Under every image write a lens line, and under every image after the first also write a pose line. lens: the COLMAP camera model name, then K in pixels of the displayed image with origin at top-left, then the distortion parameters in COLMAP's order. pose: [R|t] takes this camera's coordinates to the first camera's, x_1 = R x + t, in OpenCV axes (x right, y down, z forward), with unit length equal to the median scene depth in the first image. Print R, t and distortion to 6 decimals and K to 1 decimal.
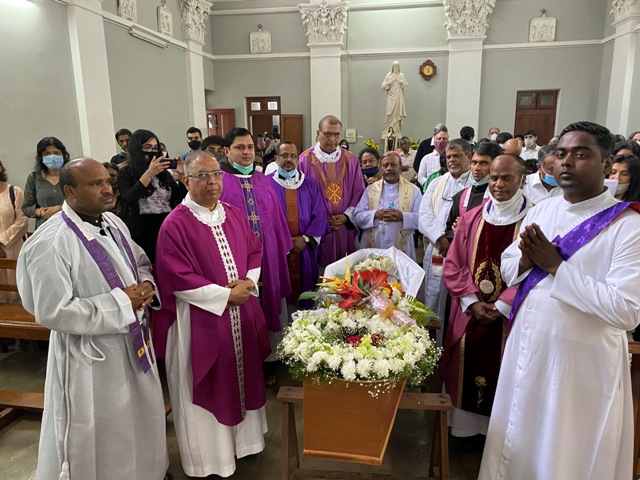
lens RADIAL K [[490.7, 0, 320.0], [0, 490.7, 240.0], [0, 0, 1]] dist [0.037605, 0.005367]
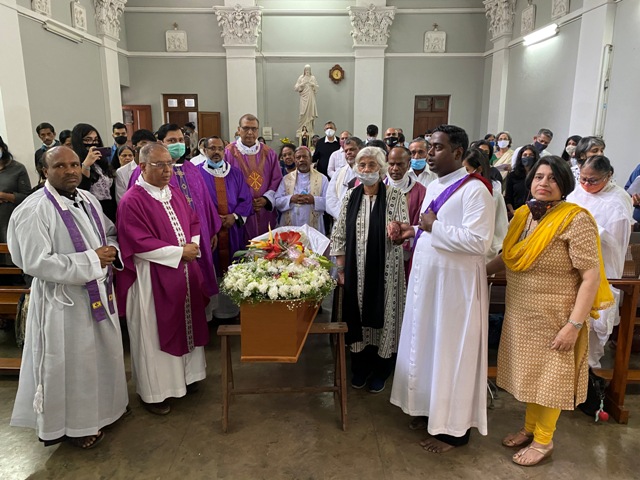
lens RADIAL K [[490.7, 0, 320.0], [0, 490.7, 240.0], [0, 0, 1]] dist [0.037605, 0.005367]
pose [[0.986065, -0.023813, 0.164645, -0.016848], [0.023169, 0.999715, 0.005831, 0.041660], [-0.164737, -0.001935, 0.986336, -0.187810]]
